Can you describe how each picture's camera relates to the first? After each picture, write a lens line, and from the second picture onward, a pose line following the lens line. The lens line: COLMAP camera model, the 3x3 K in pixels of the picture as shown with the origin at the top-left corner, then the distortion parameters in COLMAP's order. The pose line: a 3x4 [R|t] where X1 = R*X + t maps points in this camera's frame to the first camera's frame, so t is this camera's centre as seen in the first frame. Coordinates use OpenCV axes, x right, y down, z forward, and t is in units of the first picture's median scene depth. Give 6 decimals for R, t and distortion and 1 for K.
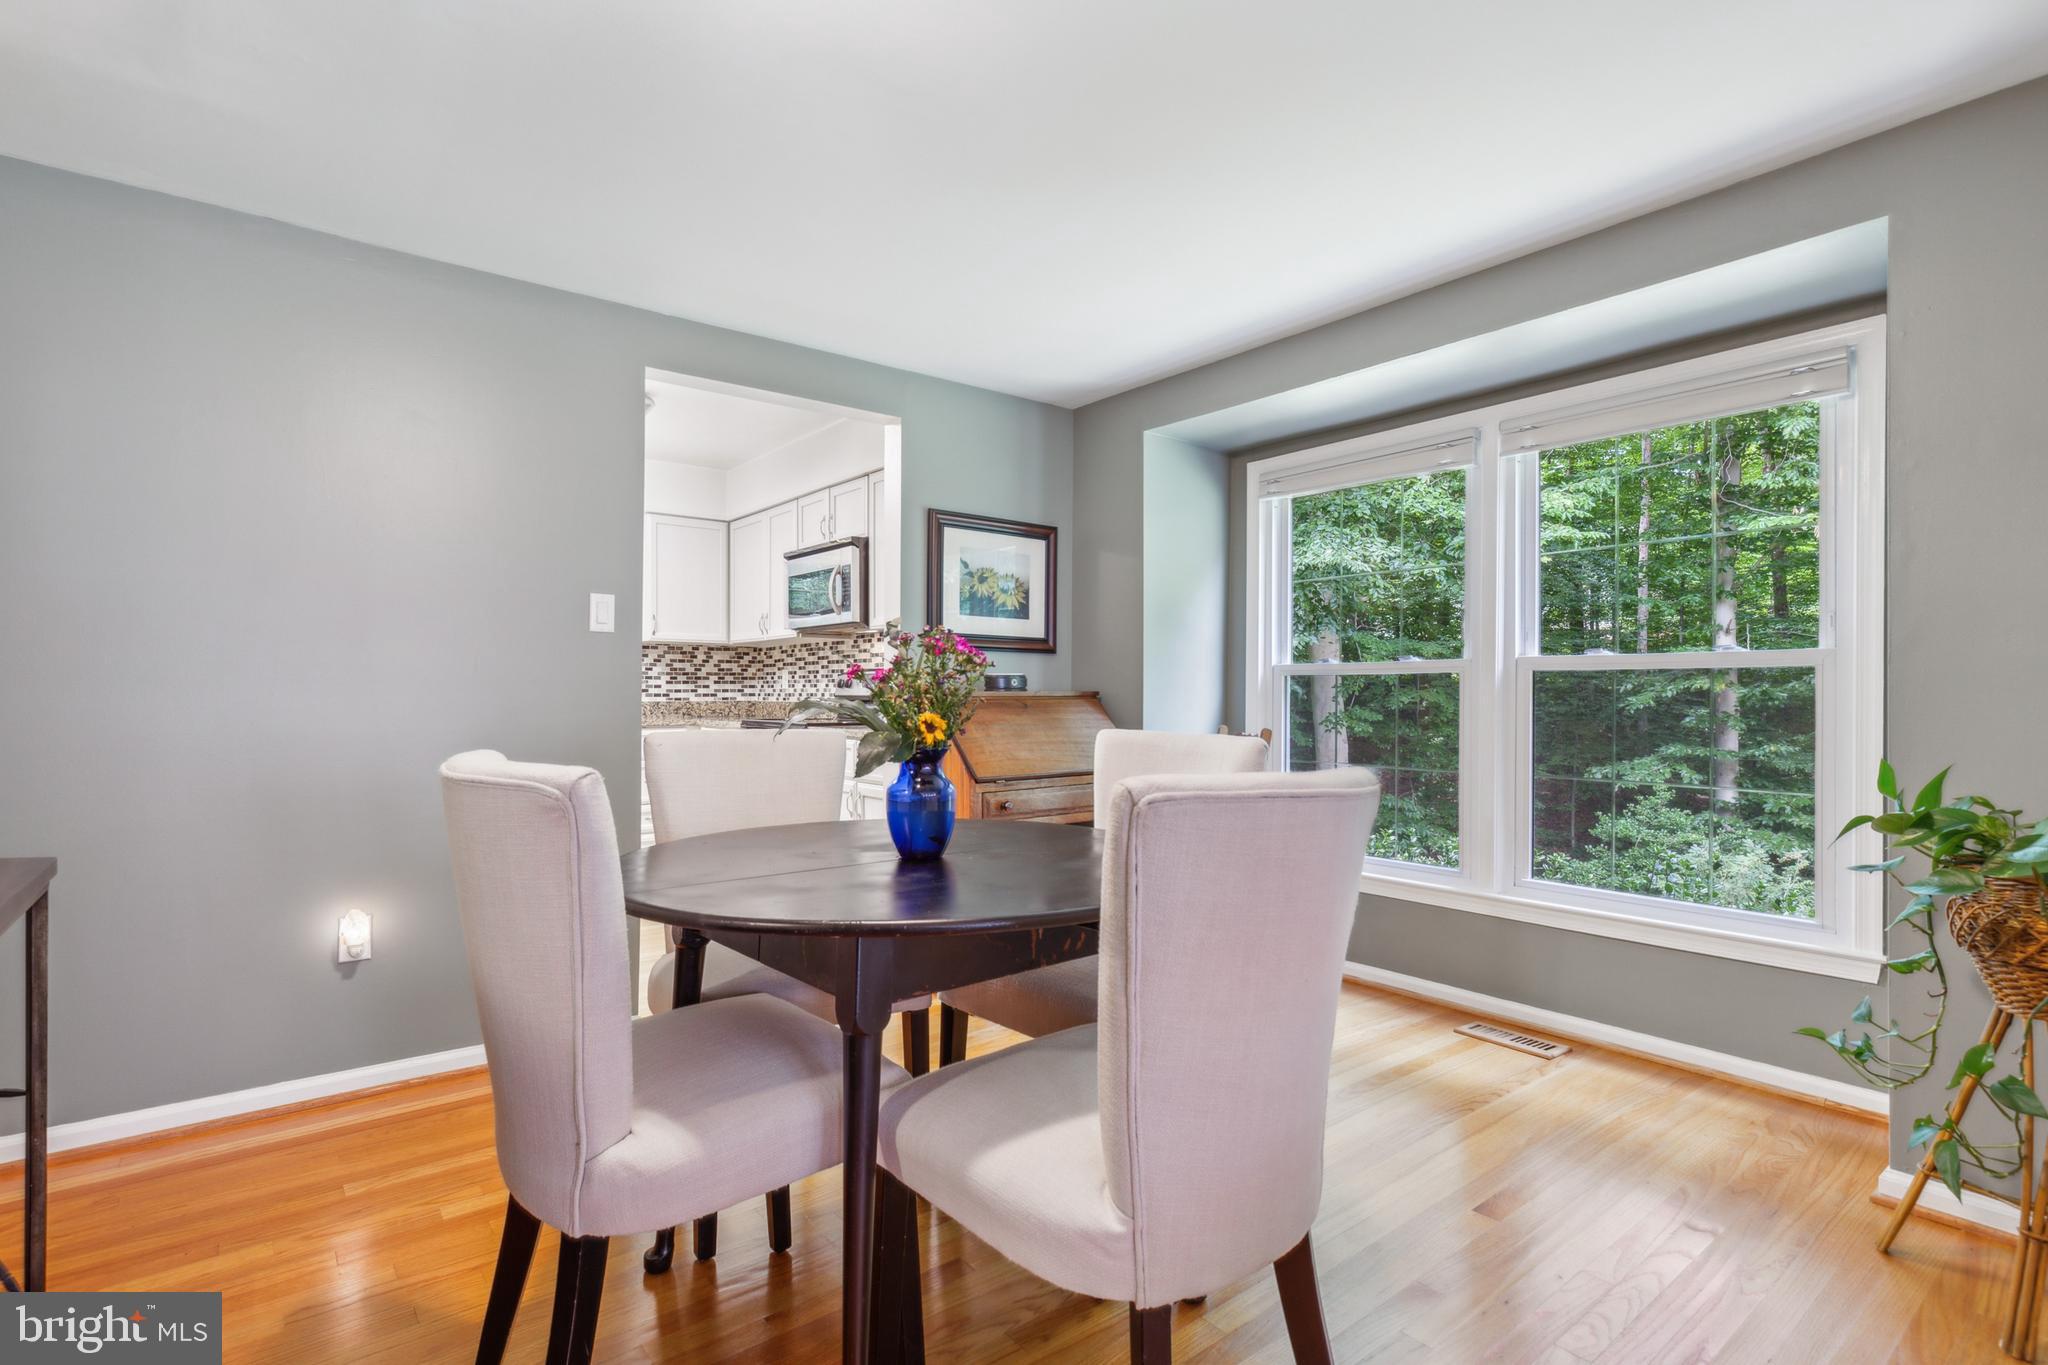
lens RADIAL K [[976.2, 0, 1012.8], [0, 976.2, 694.5], [0, 0, 1]] dist [0.008062, -0.001930]
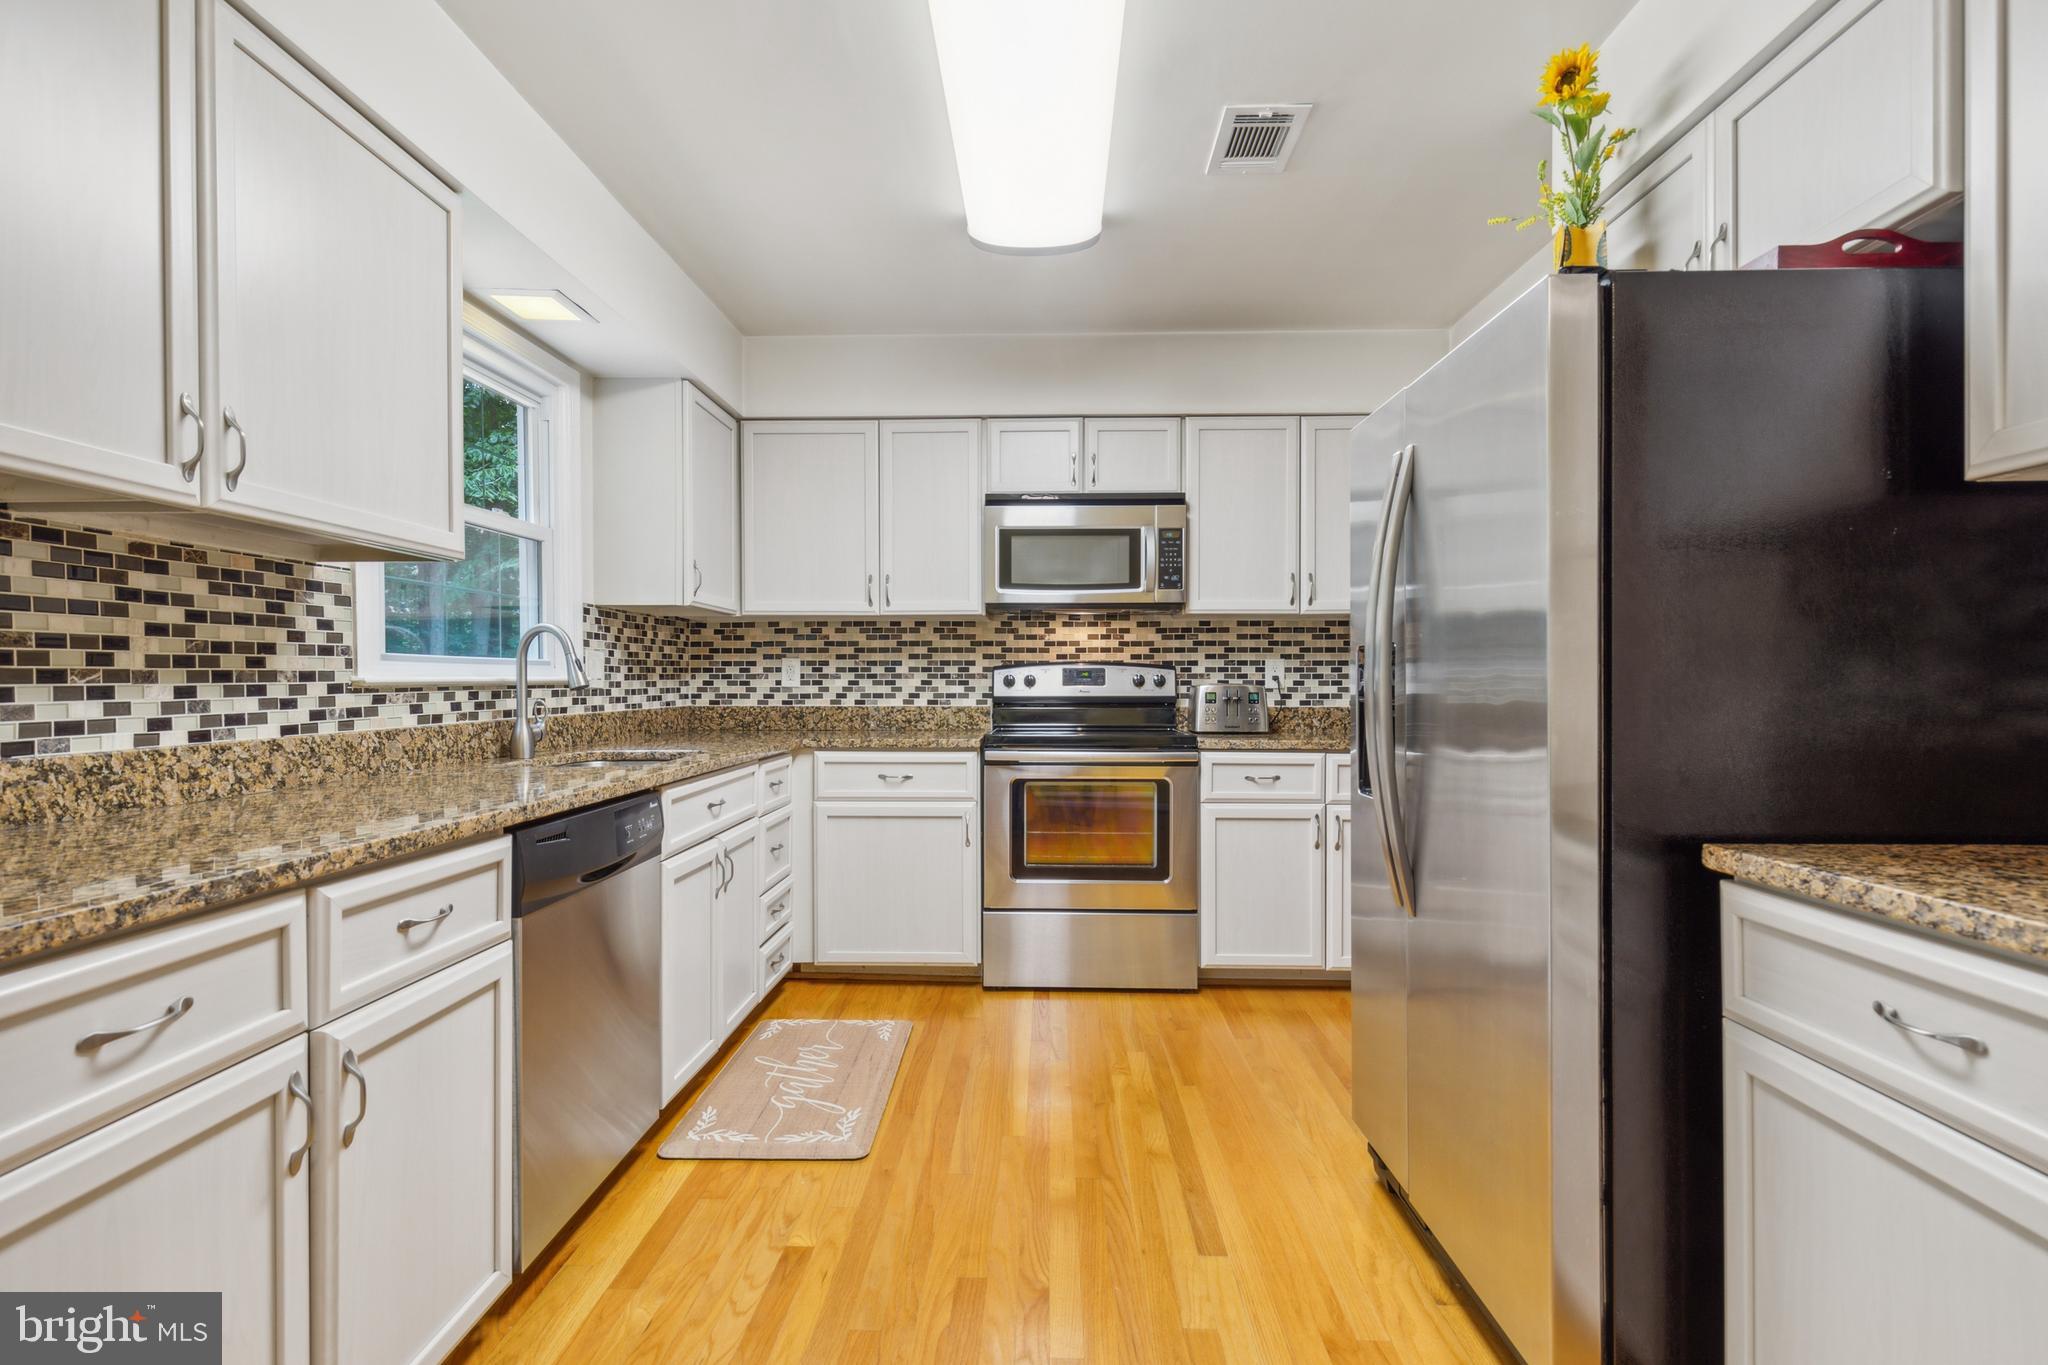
lens RADIAL K [[976.2, 0, 1023.0], [0, 976.2, 693.3], [0, 0, 1]] dist [0.008062, -0.001930]
pose [[0.632069, -0.012706, 0.774808, -0.988816], [0.003955, 0.999905, 0.013172, -0.014630], [-0.774902, -0.005261, 0.632059, 0.697002]]
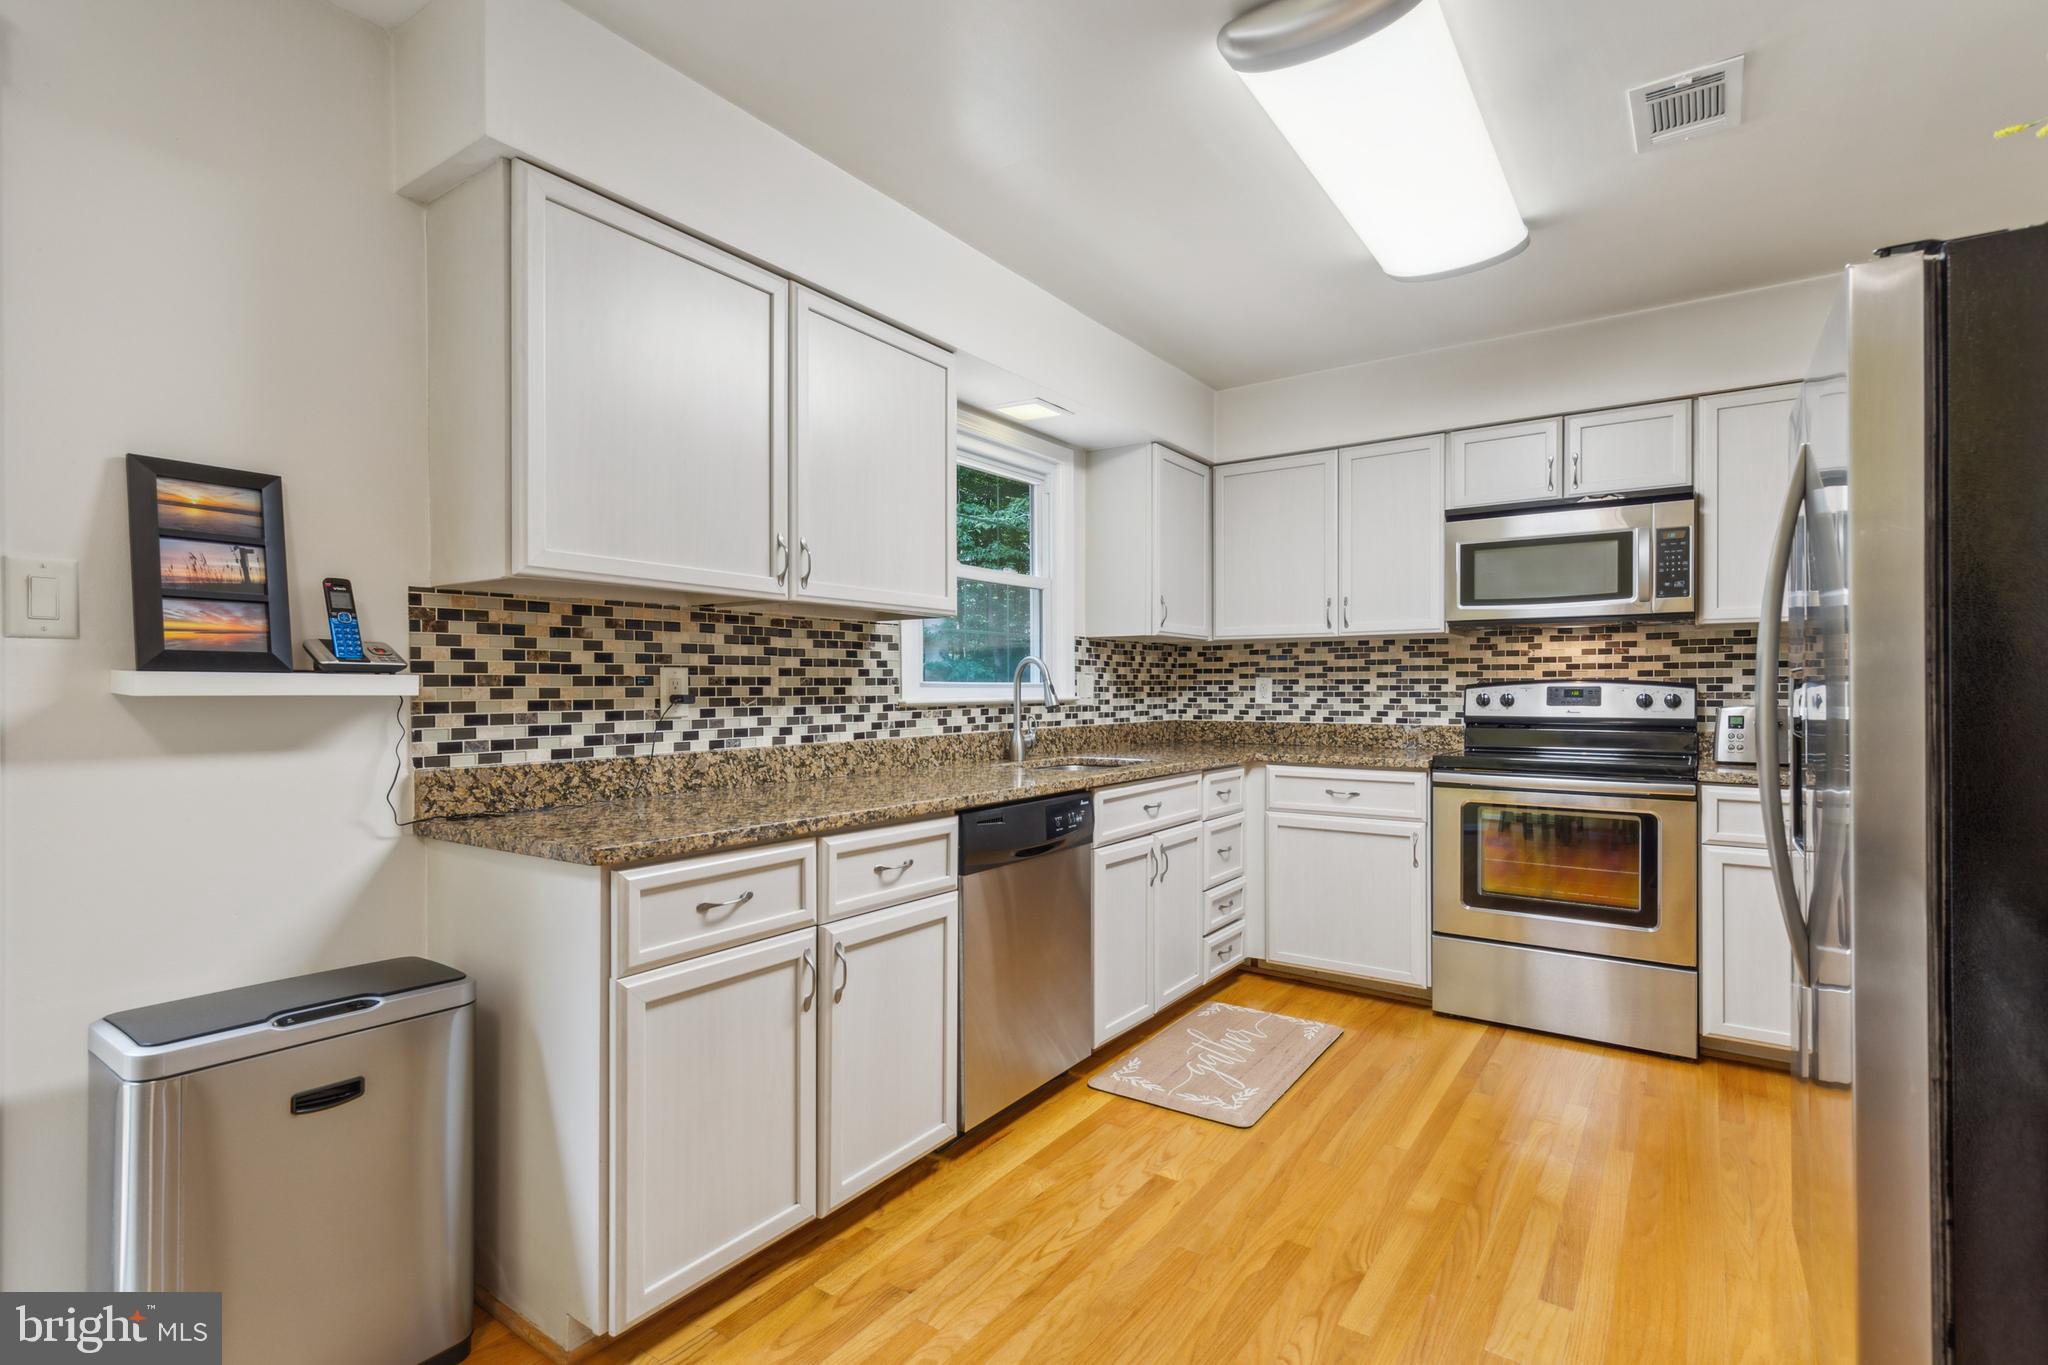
lens RADIAL K [[976.2, 0, 1015.1], [0, 976.2, 693.9], [0, 0, 1]] dist [0.008062, -0.001930]
pose [[0.956054, -0.003949, 0.293163, -0.942714], [0.003157, 0.999990, 0.003173, -0.024580], [-0.293173, -0.002108, 0.956057, 0.560277]]
